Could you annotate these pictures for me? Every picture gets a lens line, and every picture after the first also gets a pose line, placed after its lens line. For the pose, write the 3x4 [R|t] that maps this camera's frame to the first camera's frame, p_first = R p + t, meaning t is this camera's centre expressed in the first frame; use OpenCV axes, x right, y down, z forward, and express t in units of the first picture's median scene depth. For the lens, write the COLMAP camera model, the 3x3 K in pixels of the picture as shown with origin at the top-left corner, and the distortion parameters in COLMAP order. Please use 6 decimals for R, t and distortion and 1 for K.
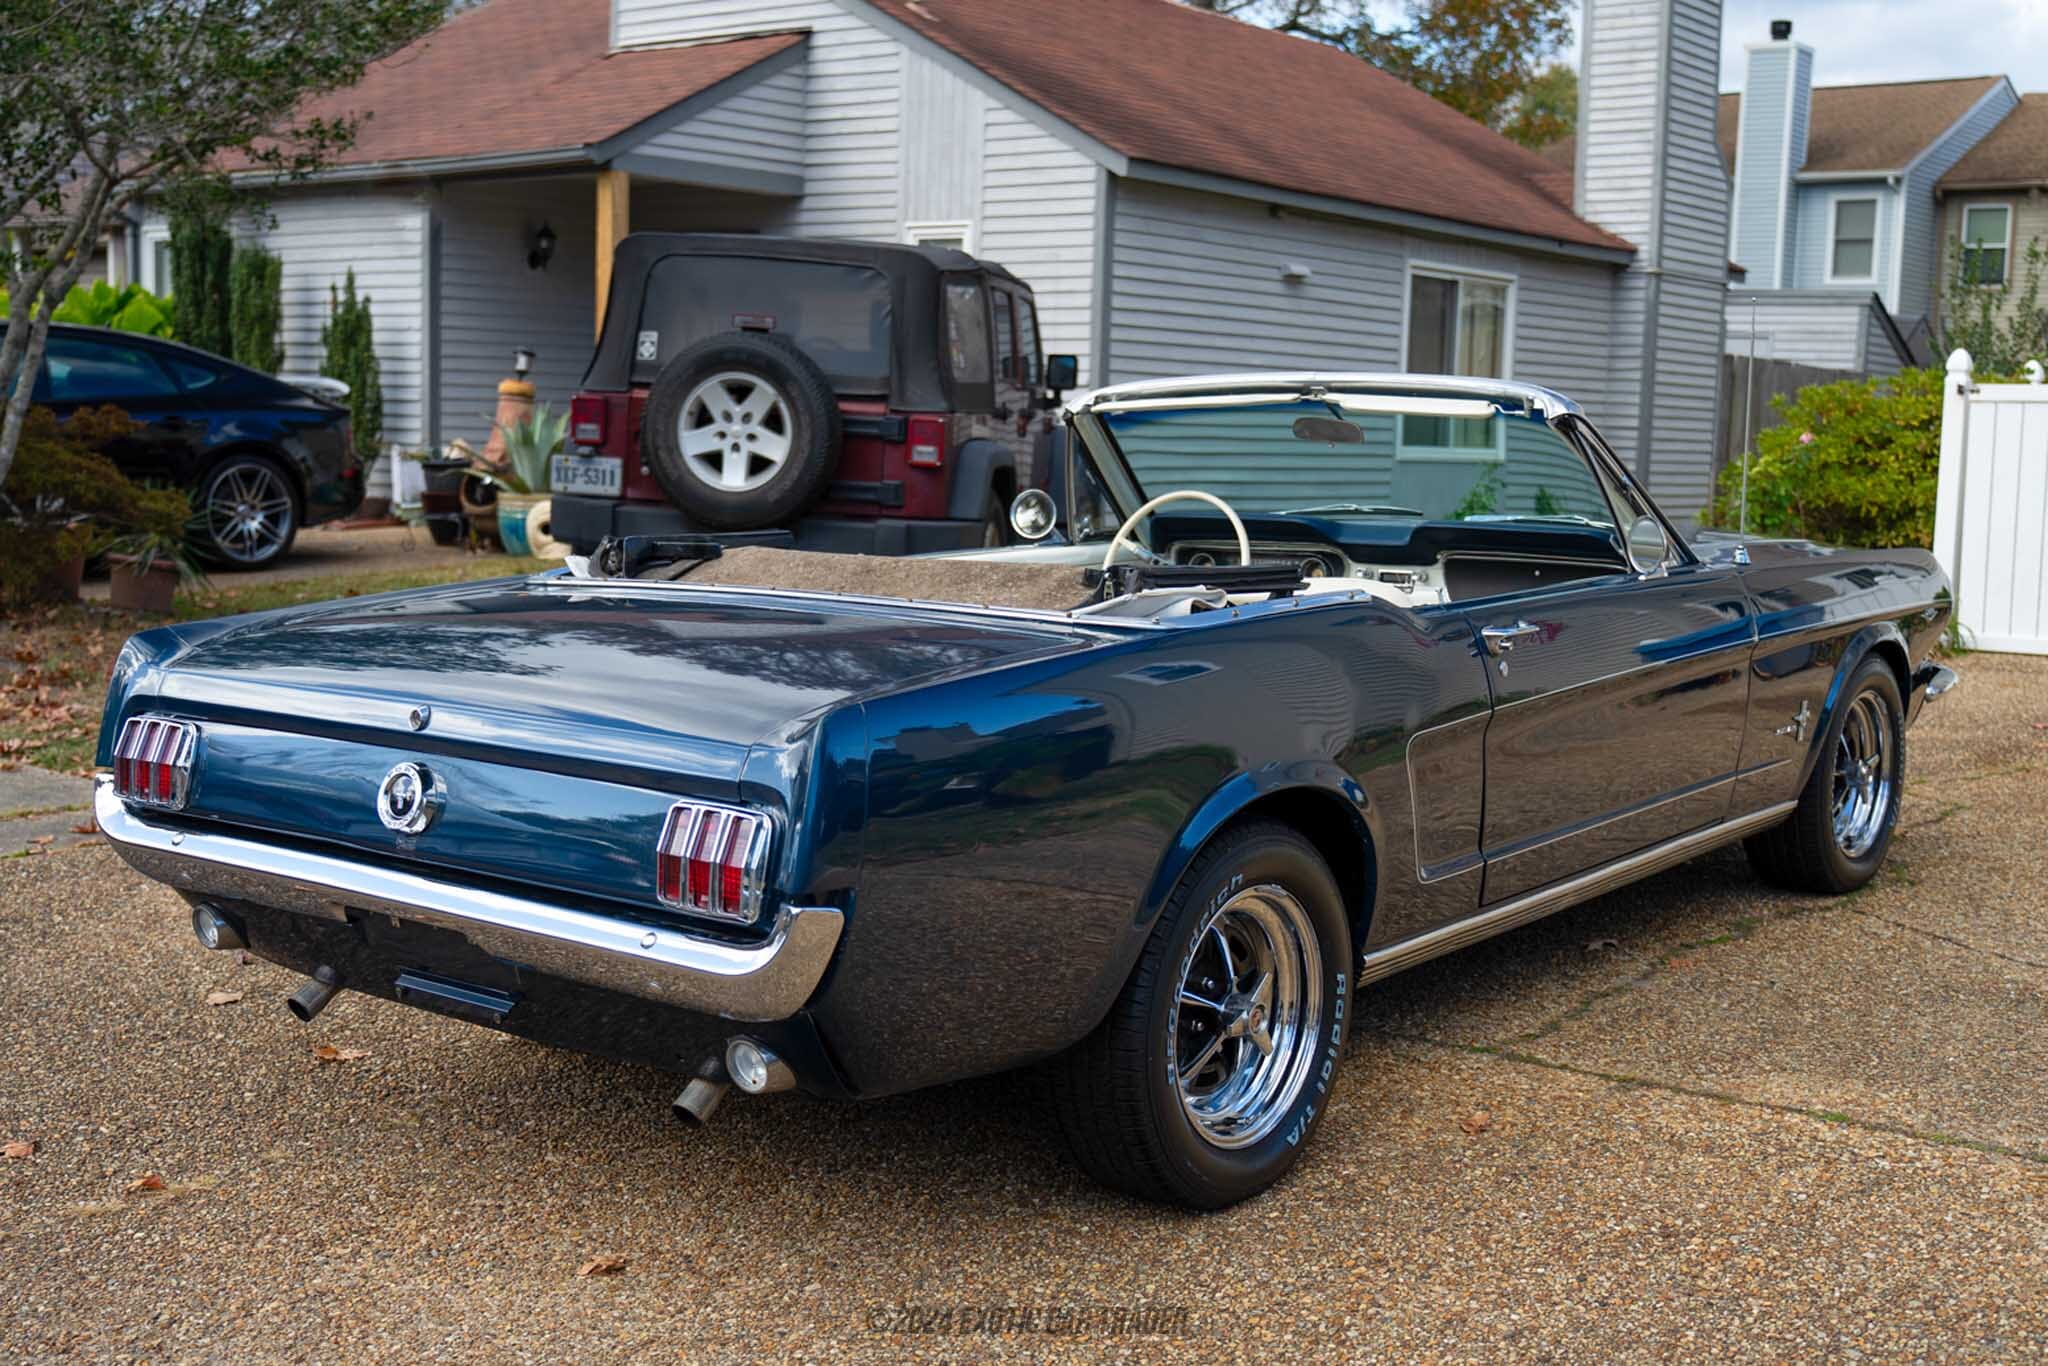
lens RADIAL K [[2265.7, 0, 1025.6], [0, 2265.7, 745.3], [0, 0, 1]] dist [-0.066154, 0.018246]
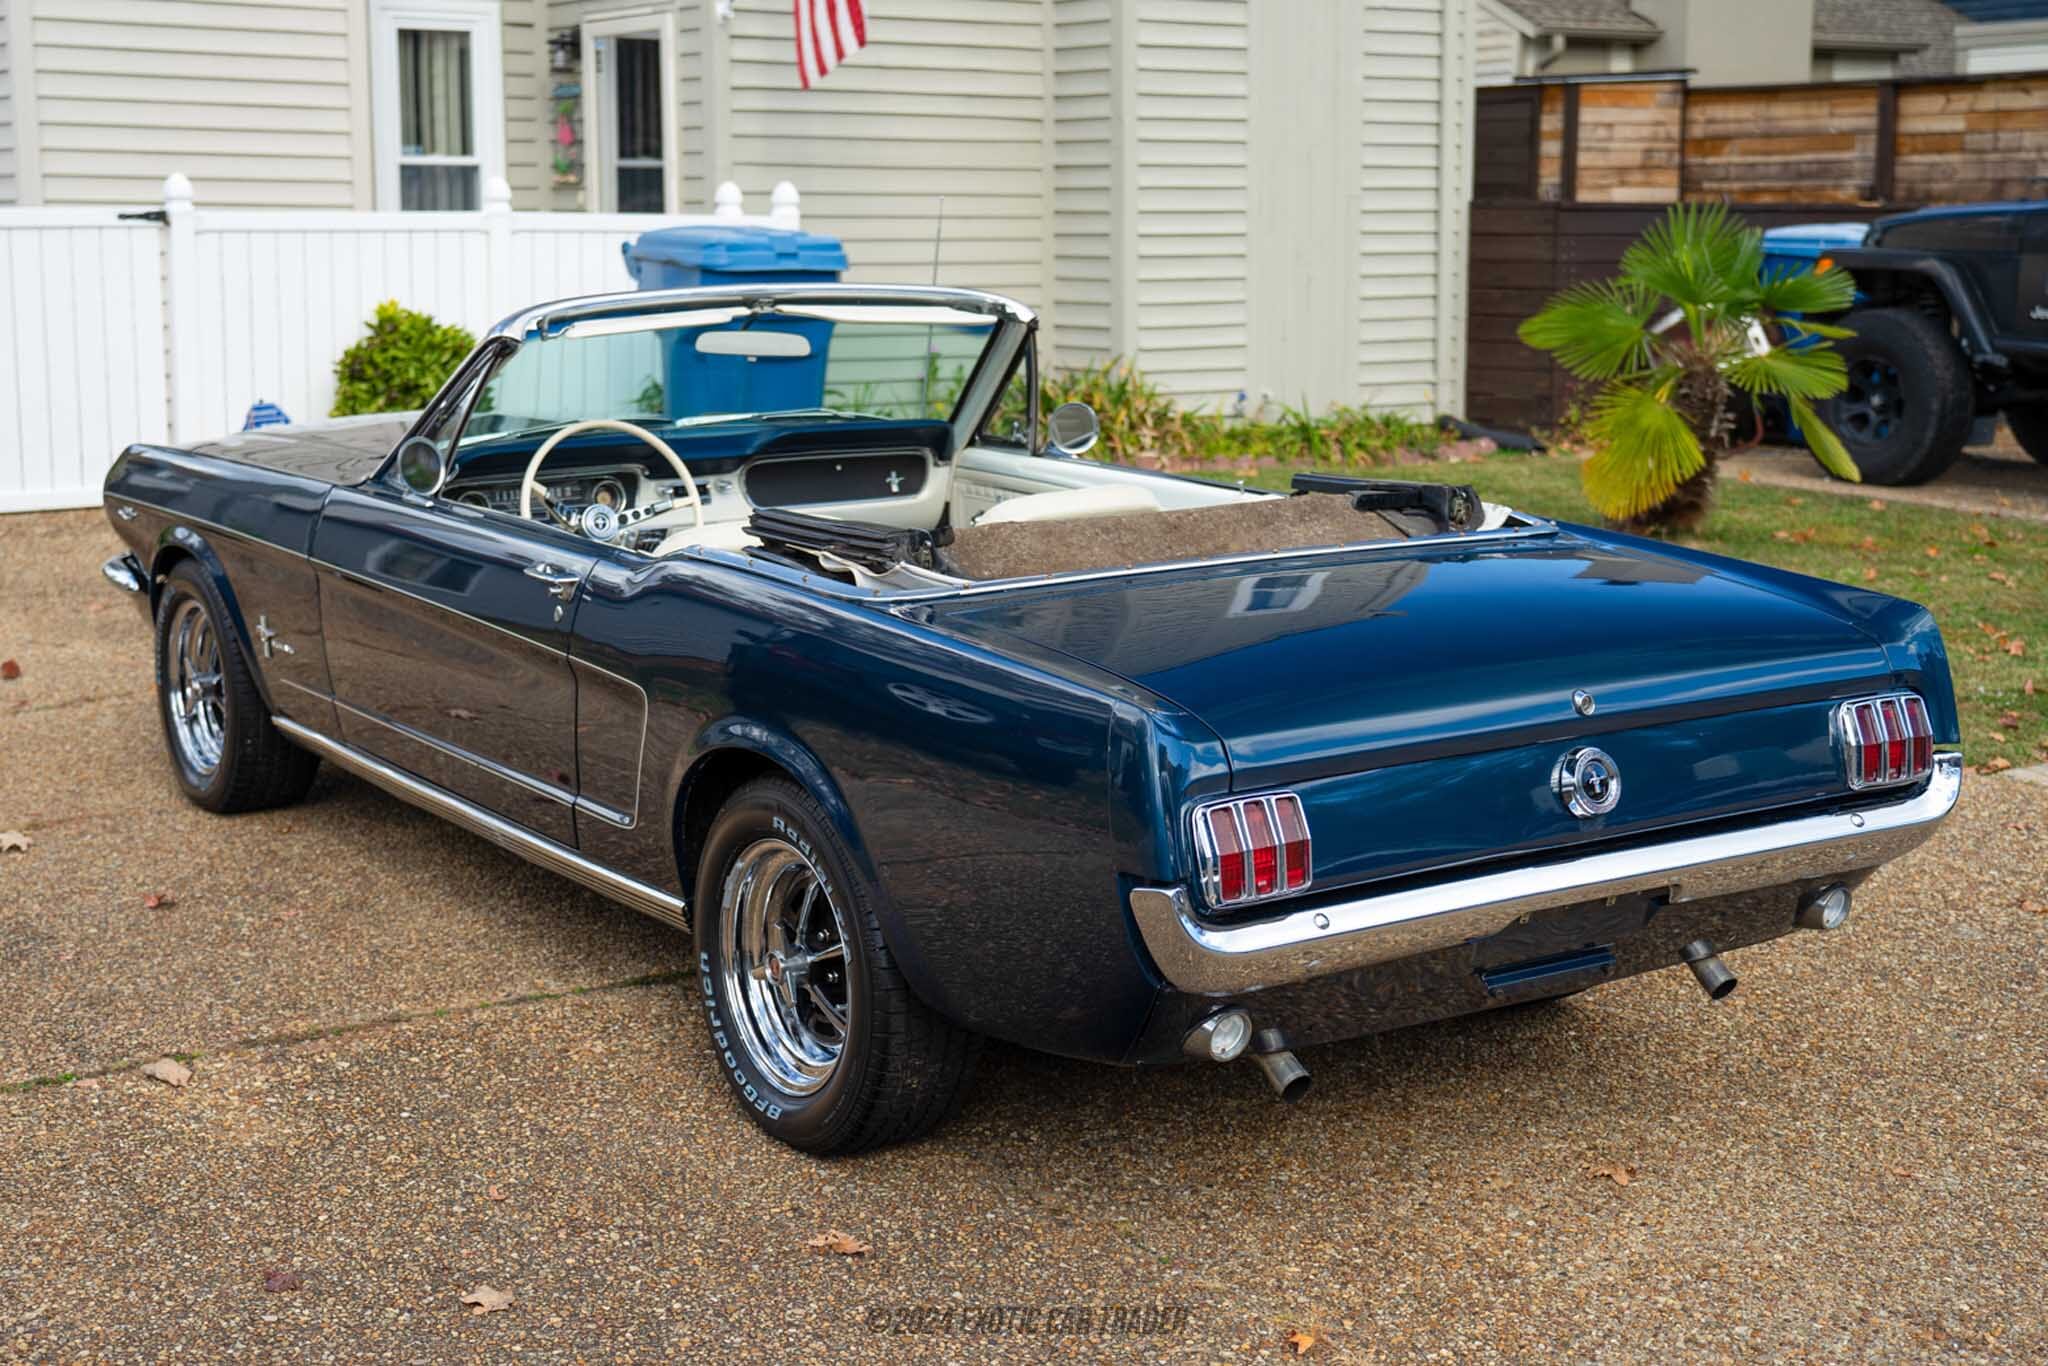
lens RADIAL K [[2771.3, 0, 1024.0], [0, 2771.3, 683.0], [0, 0, 1]] dist [0.034158, 0.065948]
pose [[0.335875, -0.176789, 0.925167, -1.260441], [0.143518, 0.980364, 0.135233, -0.188827], [-0.930909, 0.087357, 0.354652, 0.659609]]
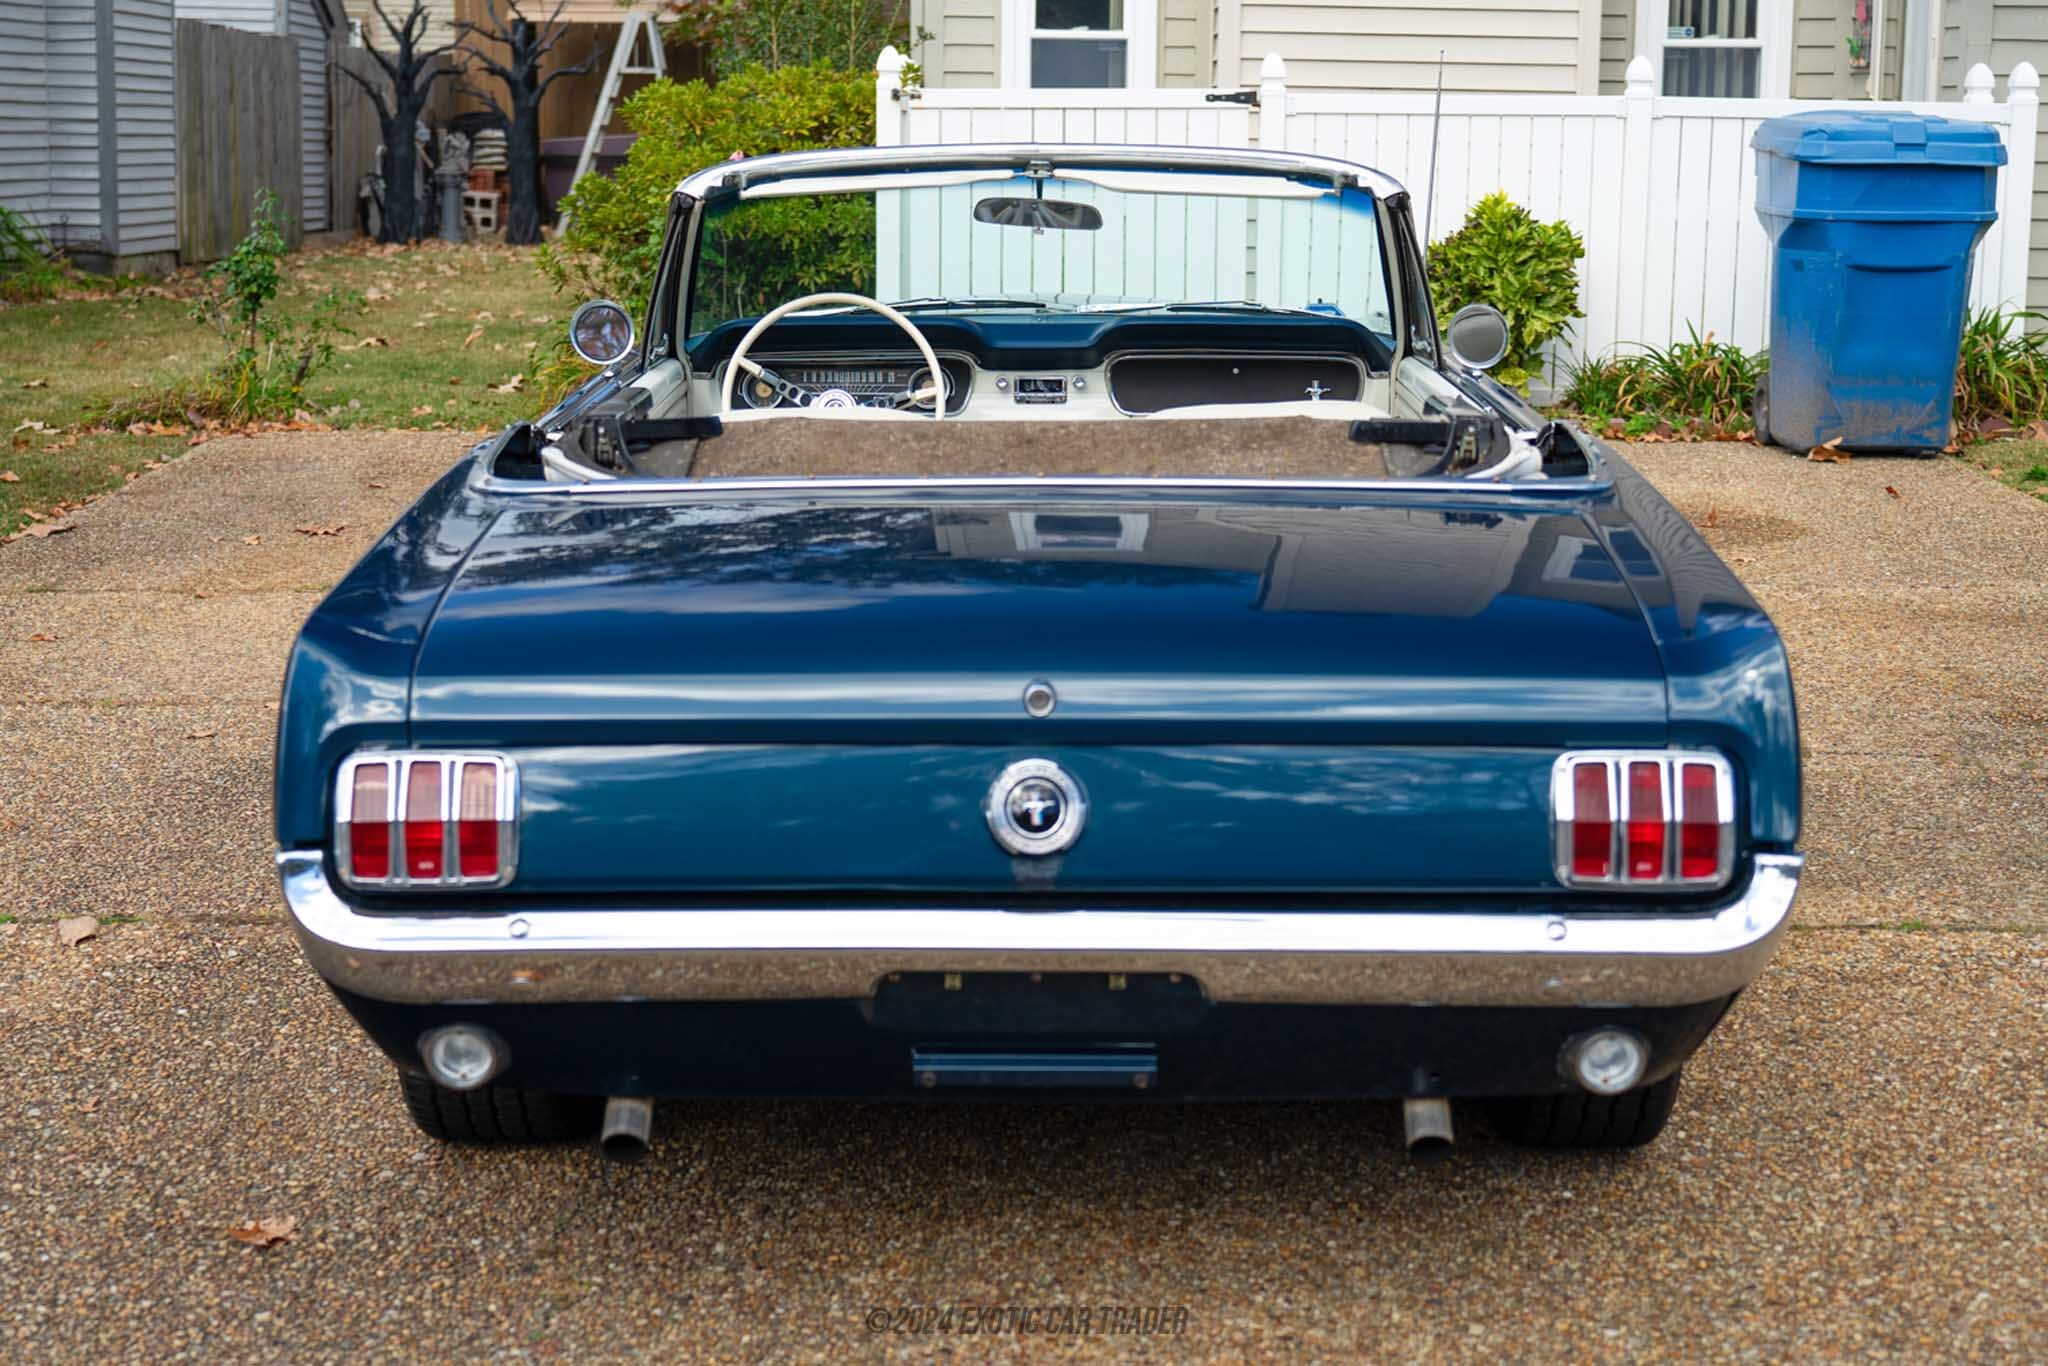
lens RADIAL K [[3026.9, 0, 1021.5], [0, 3026.9, 557.5], [0, 0, 1]] dist [0.027096, 0.071604]
pose [[0.800016, -0.099049, 0.591747, -0.709295], [0.093325, 0.994818, 0.040345, -0.081375], [-0.592676, 0.022948, 0.805114, 0.173193]]
